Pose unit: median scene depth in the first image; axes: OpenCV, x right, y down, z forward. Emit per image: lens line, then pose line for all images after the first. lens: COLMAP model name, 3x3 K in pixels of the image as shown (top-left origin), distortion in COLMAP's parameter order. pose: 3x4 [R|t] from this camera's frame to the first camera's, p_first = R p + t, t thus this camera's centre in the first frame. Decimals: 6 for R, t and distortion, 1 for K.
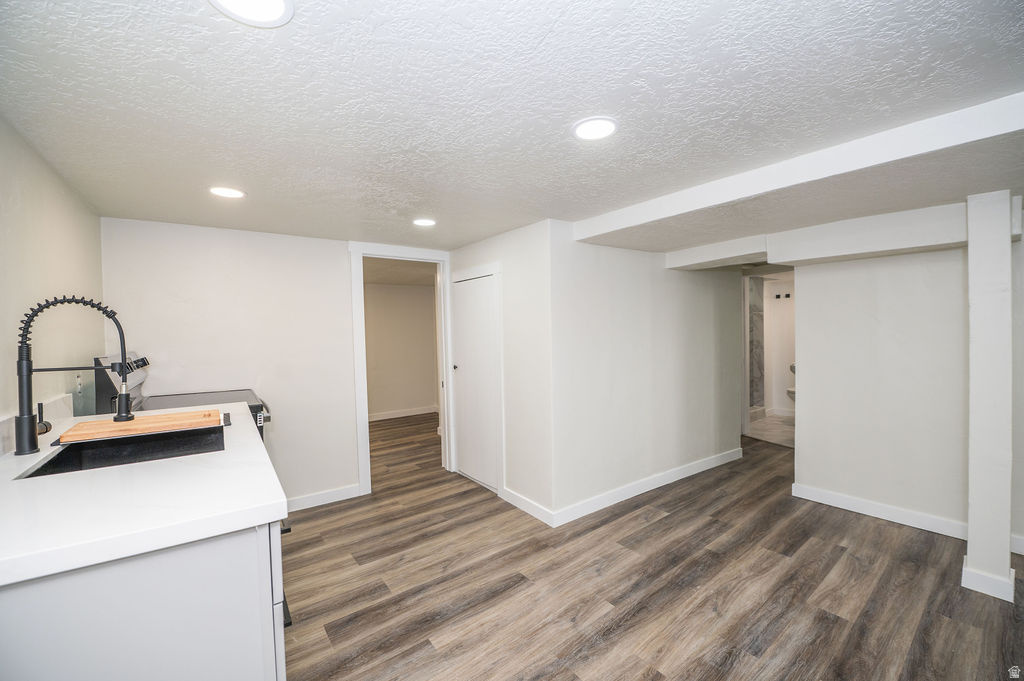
lens RADIAL K [[423.6, 0, 512.0], [0, 423.6, 340.5], [0, 0, 1]] dist [-0.018277, -0.000530]
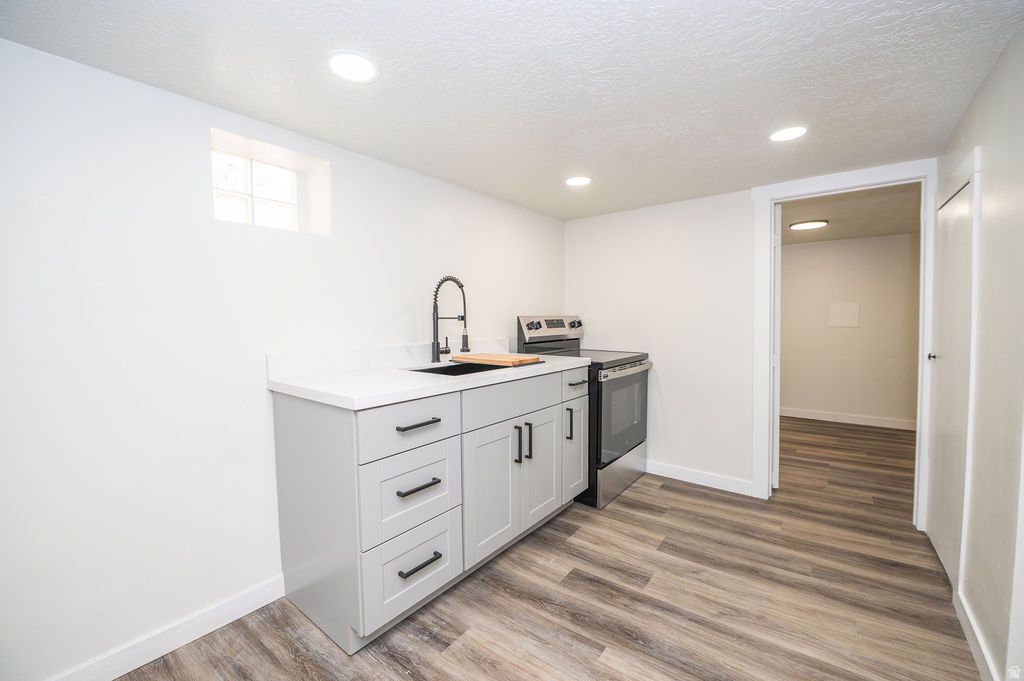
lens RADIAL K [[423.6, 0, 512.0], [0, 423.6, 340.5], [0, 0, 1]] dist [-0.018277, -0.000530]
pose [[0.255563, 0.067332, -0.964445, 0.365274], [-0.021221, 0.997722, 0.064032, 0.021042], [0.966560, 0.004102, 0.256410, 0.398179]]
